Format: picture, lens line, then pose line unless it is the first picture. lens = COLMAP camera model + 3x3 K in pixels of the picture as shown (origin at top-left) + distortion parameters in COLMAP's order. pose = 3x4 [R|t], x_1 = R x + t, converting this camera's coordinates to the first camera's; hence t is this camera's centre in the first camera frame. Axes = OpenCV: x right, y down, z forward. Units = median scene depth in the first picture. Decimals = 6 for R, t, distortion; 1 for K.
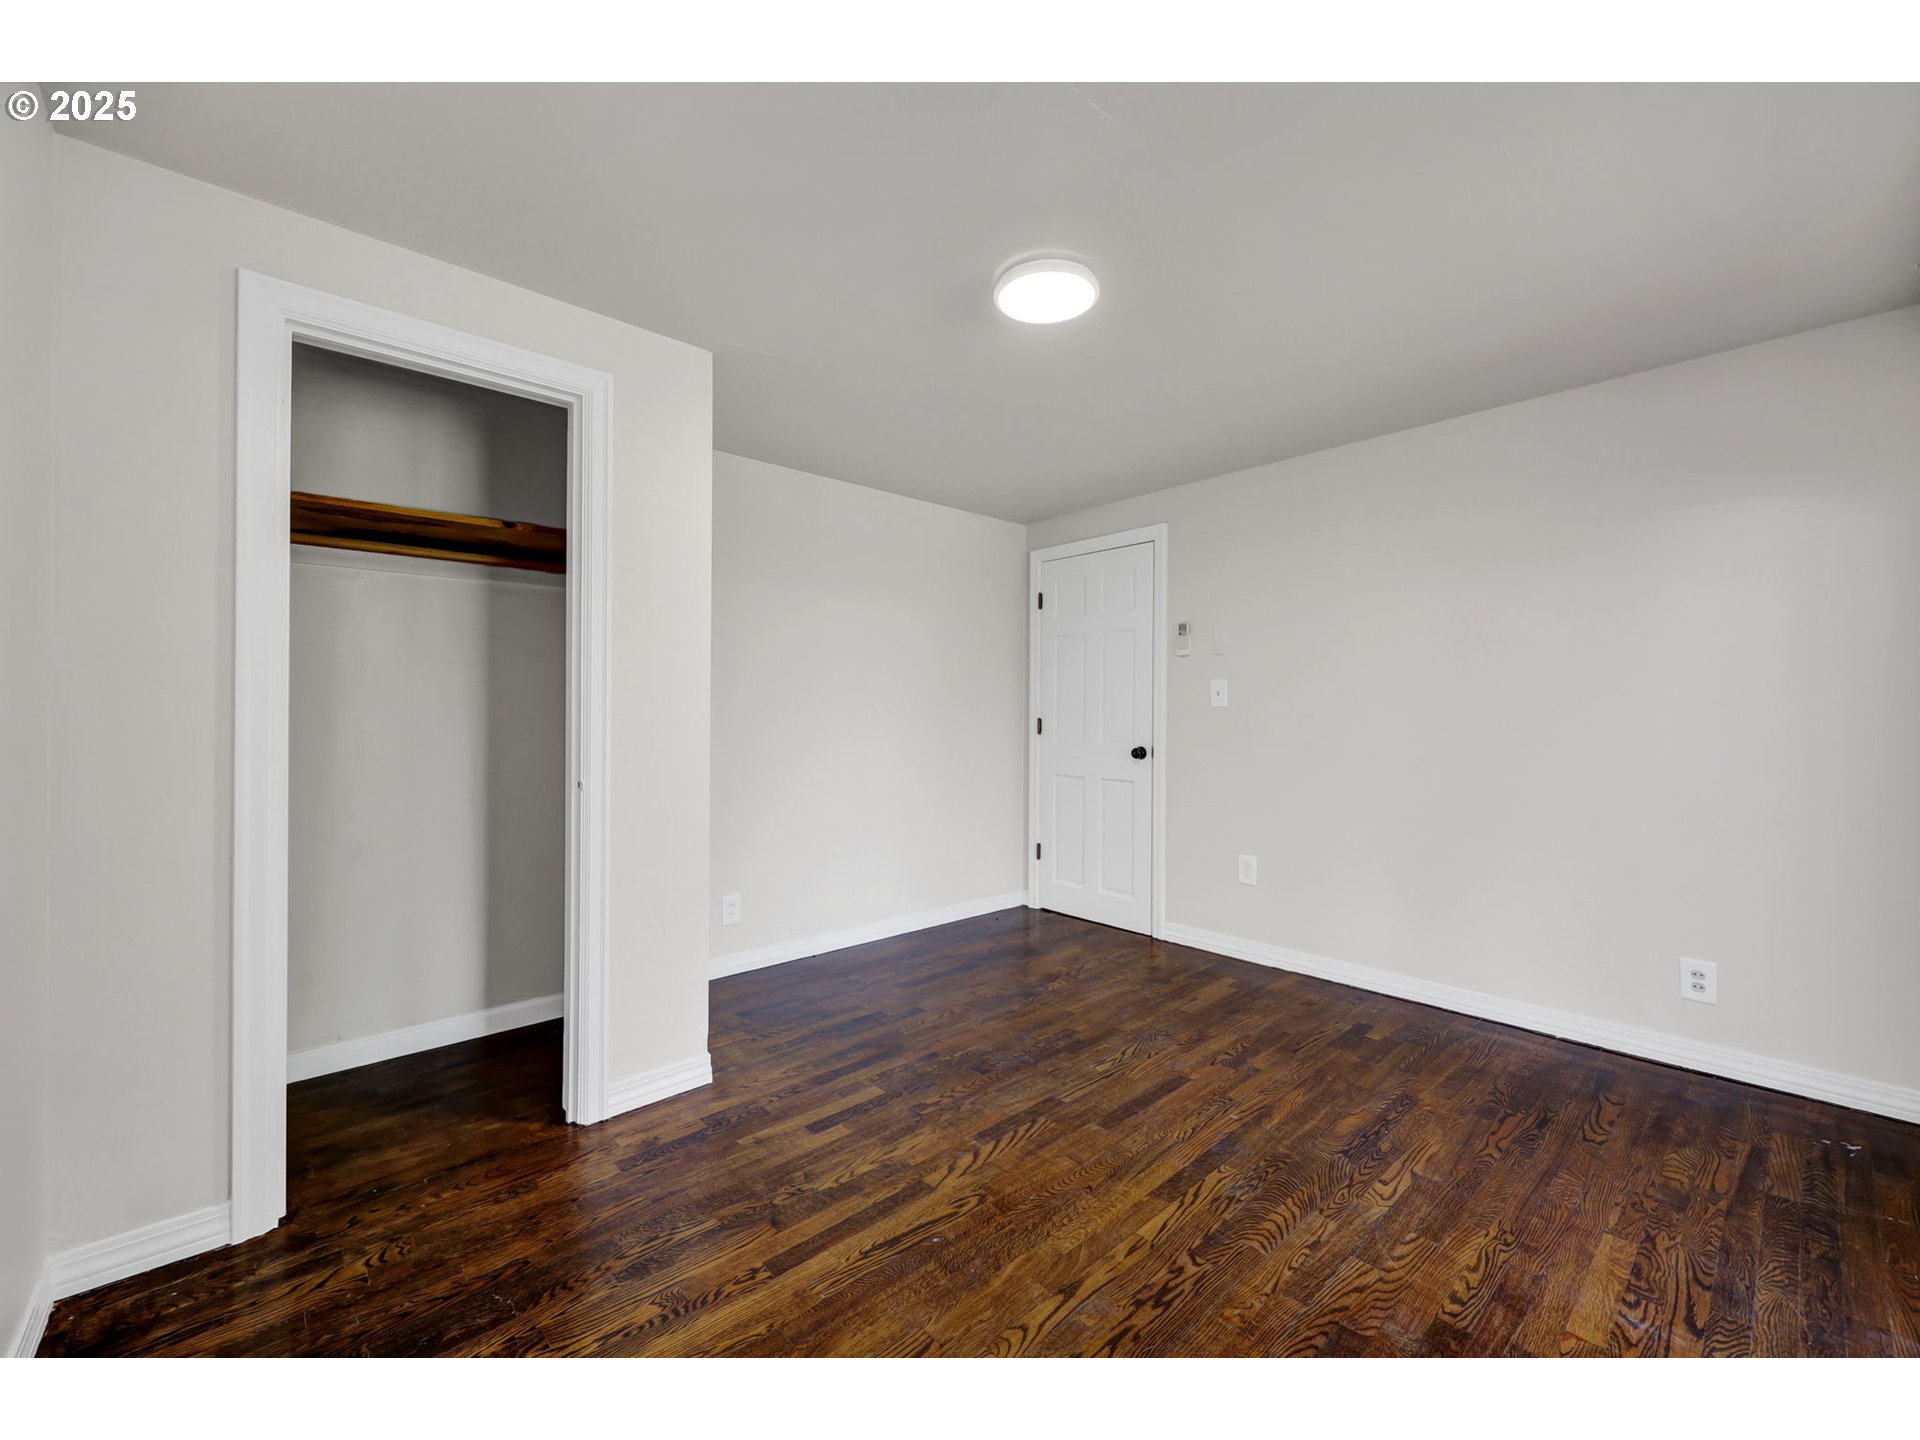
lens RADIAL K [[774.0, 0, 959.8], [0, 774.0, 715.8], [0, 0, 1]] dist [-0.000136, -0.000038]
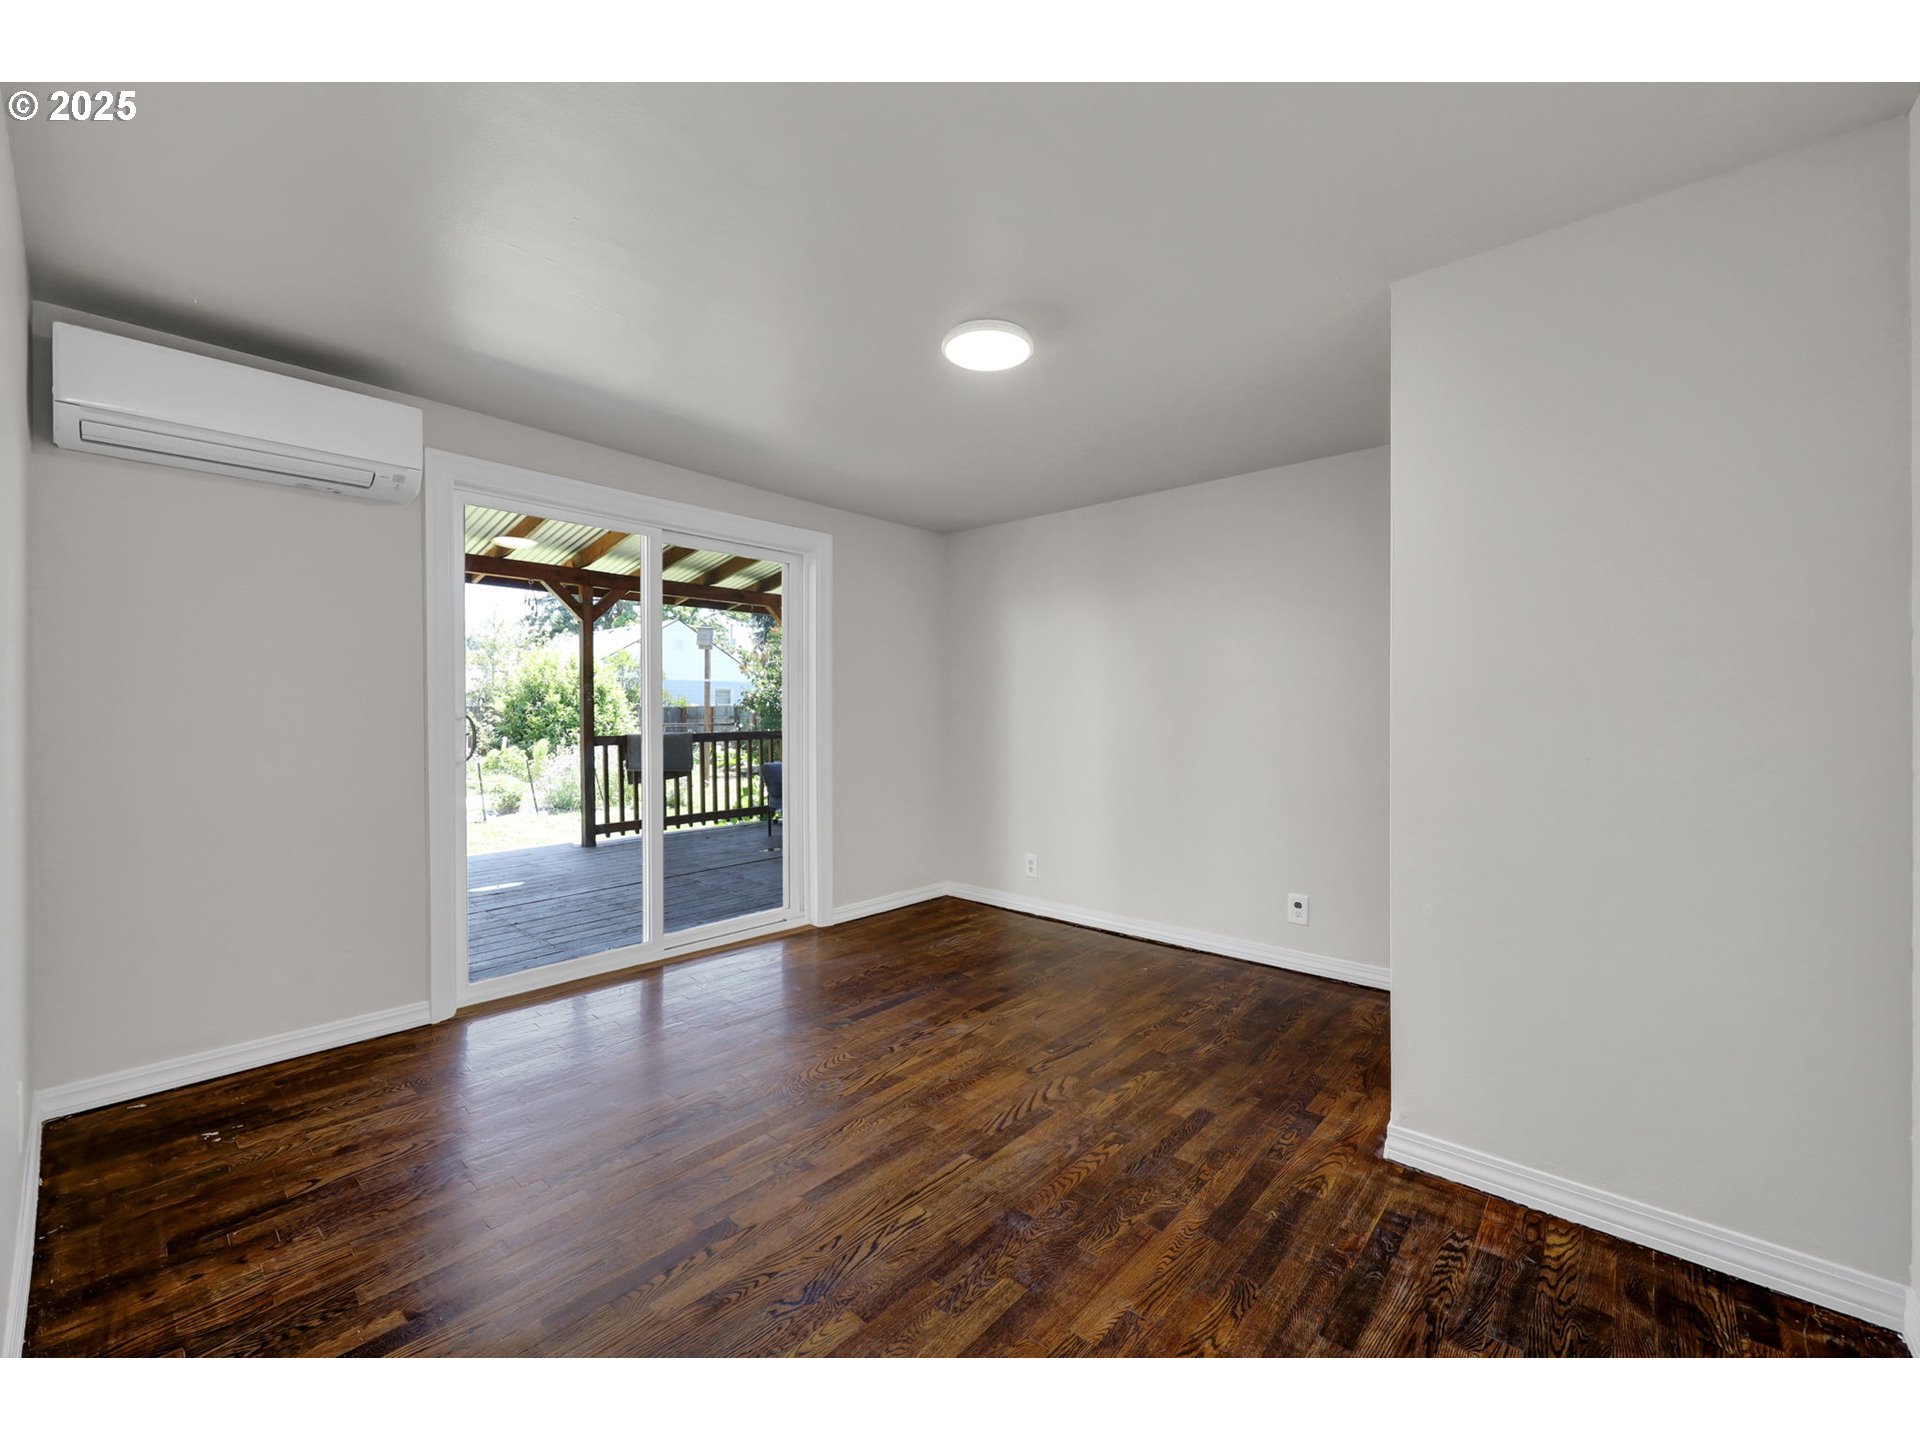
lens RADIAL K [[774.0, 0, 958.0], [0, 774.0, 714.4], [0, 0, 1]] dist [-0.000136, -0.000038]
pose [[-0.994094, -0.006523, -0.108327, 0.256342], [-0.007549, 0.999930, 0.009066, -0.013112], [0.108260, 0.009831, -0.994074, 1.957398]]
